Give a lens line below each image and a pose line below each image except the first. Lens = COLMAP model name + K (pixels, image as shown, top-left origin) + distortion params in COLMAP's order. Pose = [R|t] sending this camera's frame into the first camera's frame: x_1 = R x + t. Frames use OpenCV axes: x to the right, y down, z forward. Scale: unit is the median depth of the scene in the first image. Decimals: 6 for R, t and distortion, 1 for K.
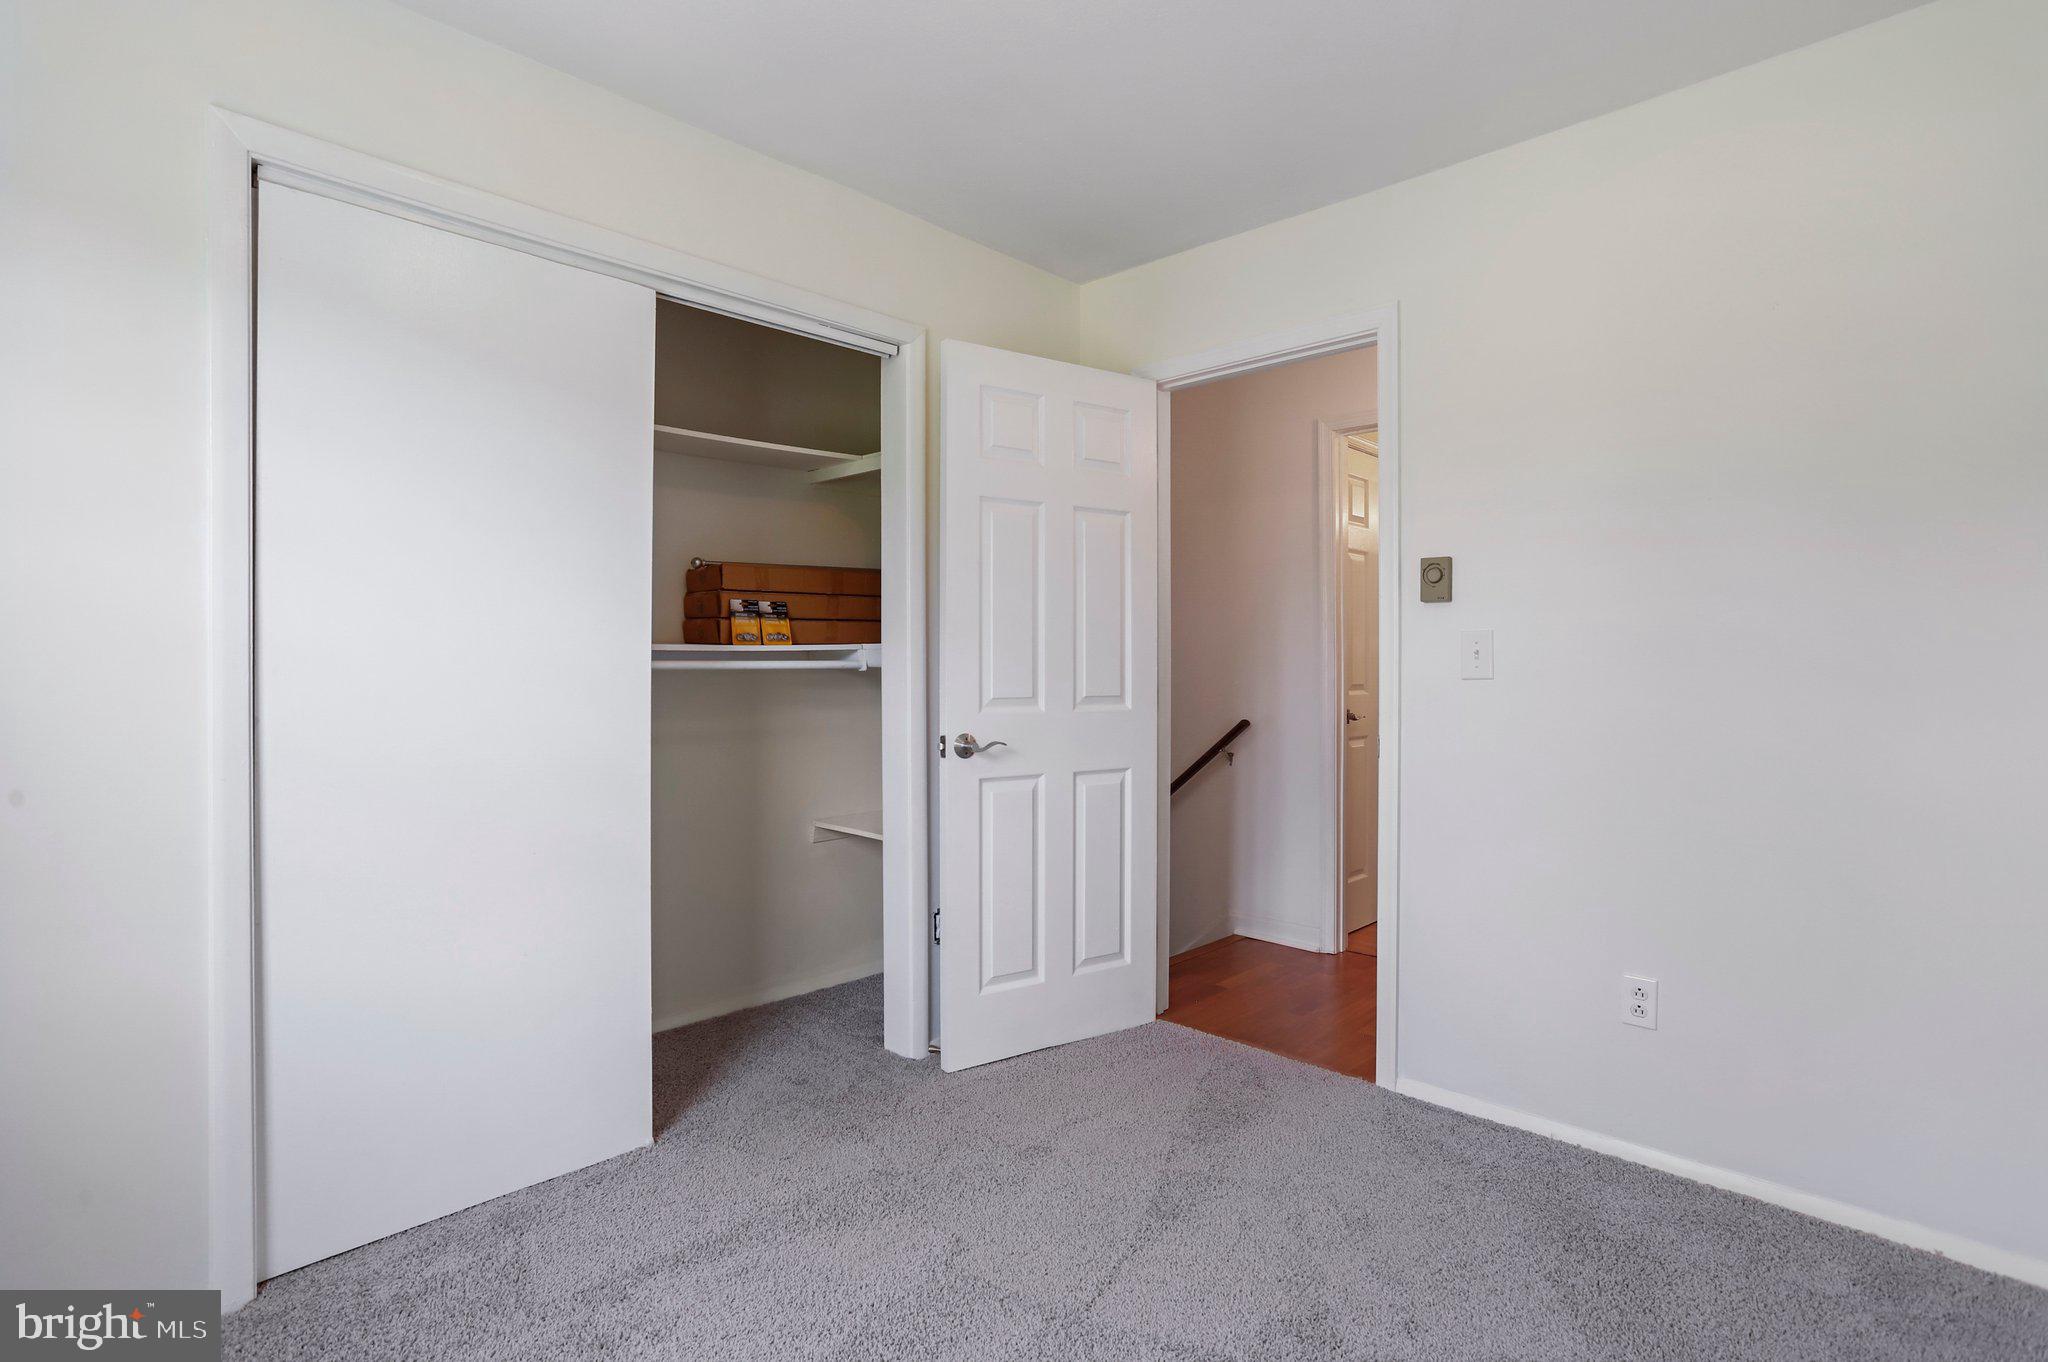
lens RADIAL K [[1023.9, 0, 1014.3], [0, 1023.9, 662.0], [0, 0, 1]] dist [-0.032258, 0.013390]
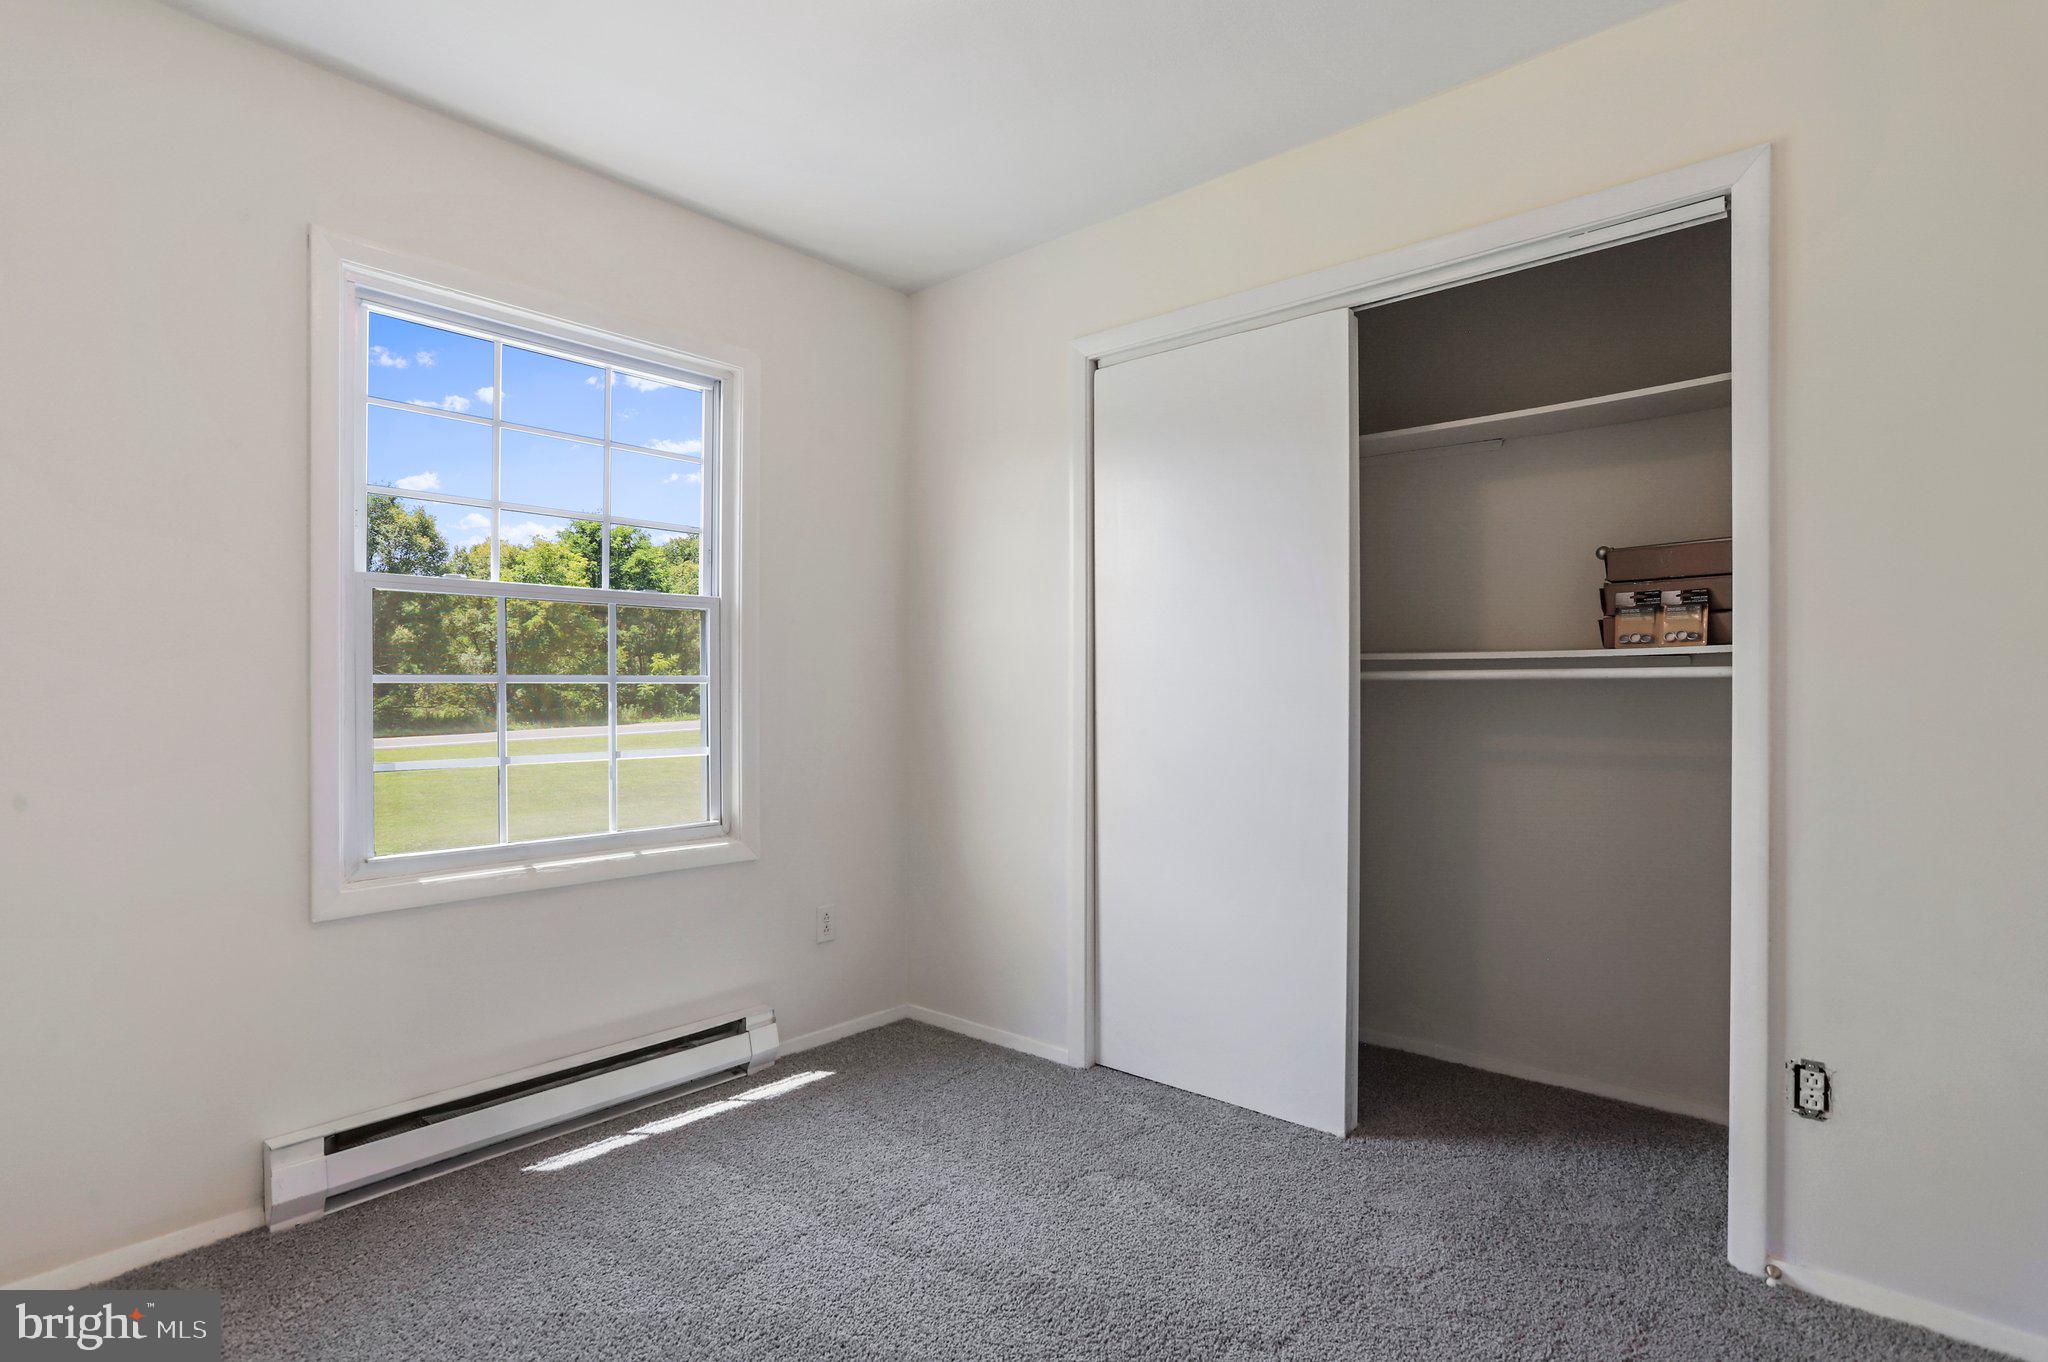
lens RADIAL K [[1023.9, 0, 1024.8], [0, 1023.9, 691.2], [0, 0, 1]] dist [-0.032258, 0.013390]
pose [[0.040316, 0.012412, -0.999110, 0.529075], [0.009489, 0.999873, 0.012805, 0.002169], [0.999142, -0.009997, 0.040193, 0.509946]]
